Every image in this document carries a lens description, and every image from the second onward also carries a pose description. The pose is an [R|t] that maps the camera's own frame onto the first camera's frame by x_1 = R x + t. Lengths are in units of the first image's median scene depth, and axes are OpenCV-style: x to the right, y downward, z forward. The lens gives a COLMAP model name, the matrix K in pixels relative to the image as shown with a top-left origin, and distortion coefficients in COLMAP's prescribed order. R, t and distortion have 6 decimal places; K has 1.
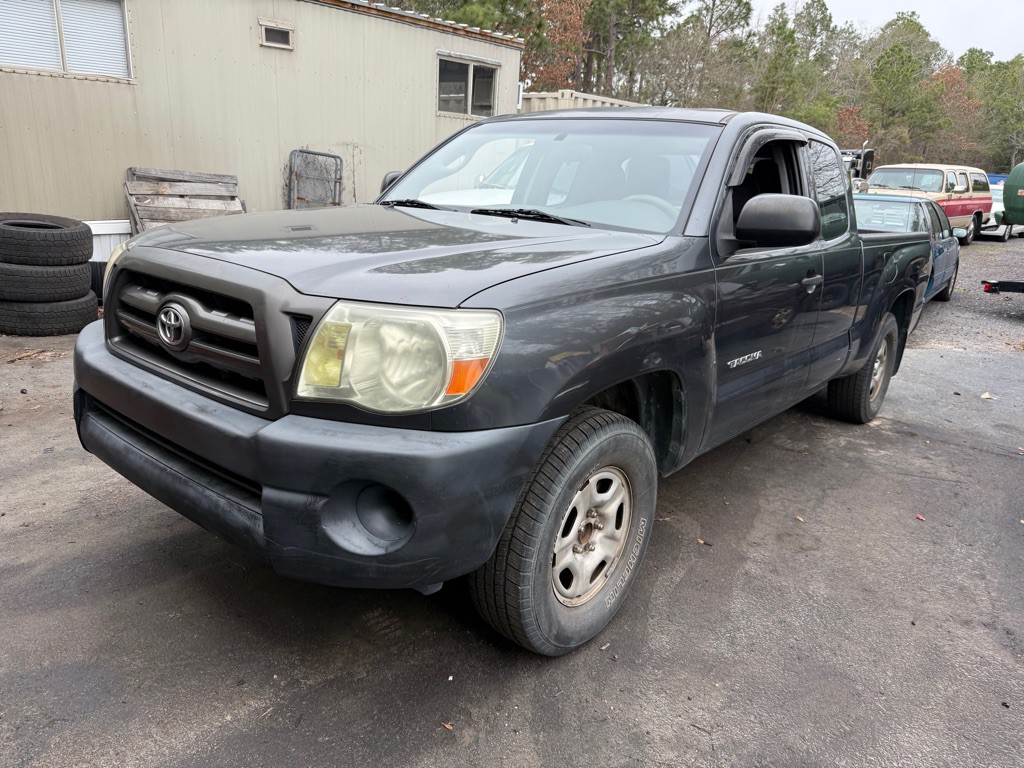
lens RADIAL K [[732.9, 0, 512.0], [0, 732.9, 384.0], [0, 0, 1]] dist [0.000431, -0.005175]
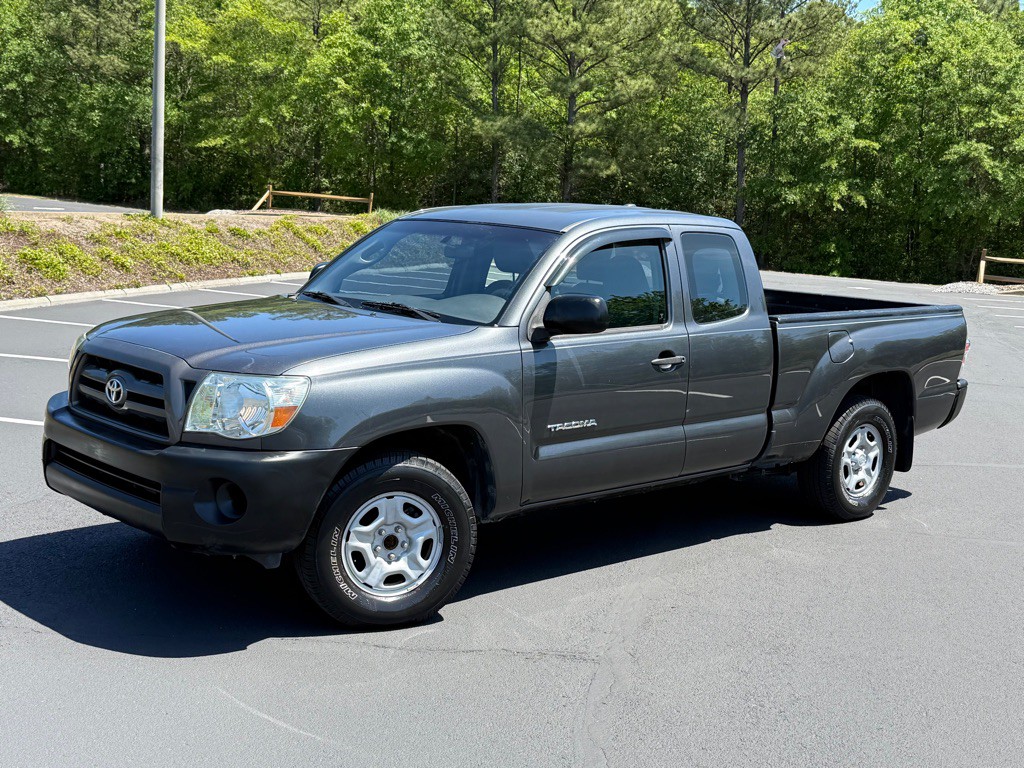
lens RADIAL K [[1238.5, 0, 512.0], [0, 1238.5, 384.0], [0, 0, 1]] dist [0.205357, -0.469506]
pose [[0.989056, -0.003706, -0.147497, 0.664620], [-0.015722, 0.991345, -0.130337, 0.211967], [0.146703, 0.131229, 0.980437, -1.294930]]
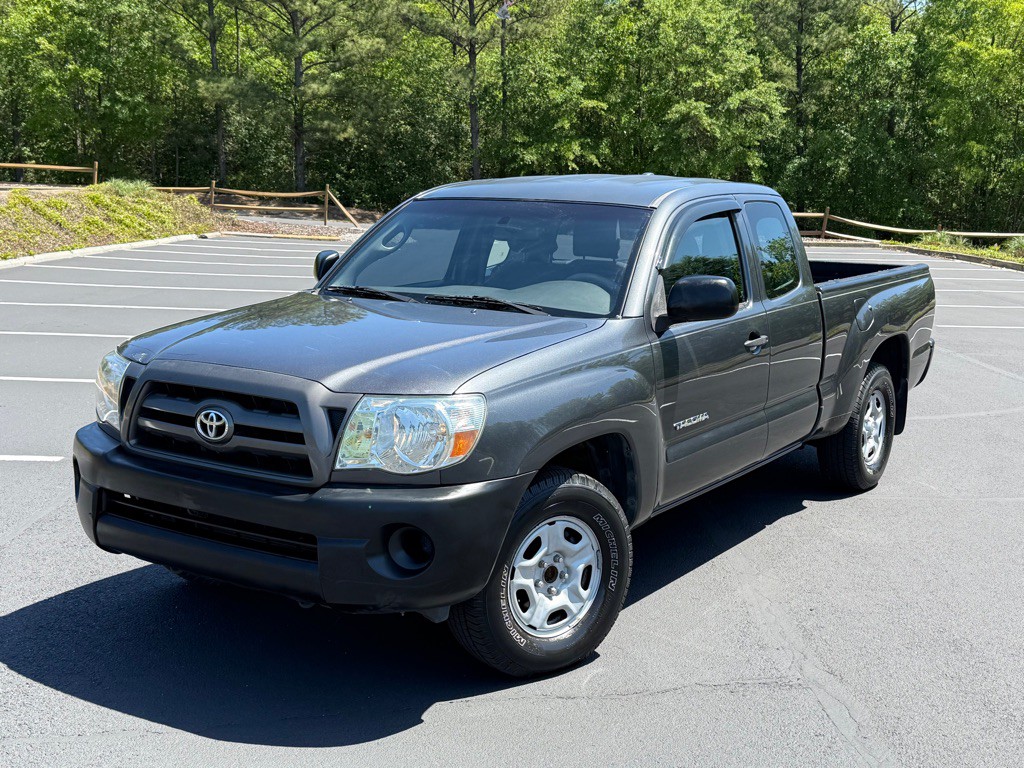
lens RADIAL K [[1229.9, 0, 512.0], [0, 1229.9, 384.0], [0, 0, 1]] dist [0.222695, -0.548251]
pose [[0.994048, -0.069120, 0.084202, -0.123044], [0.076887, 0.992712, -0.092796, 0.078480], [-0.077175, 0.098718, 0.992118, -1.022994]]
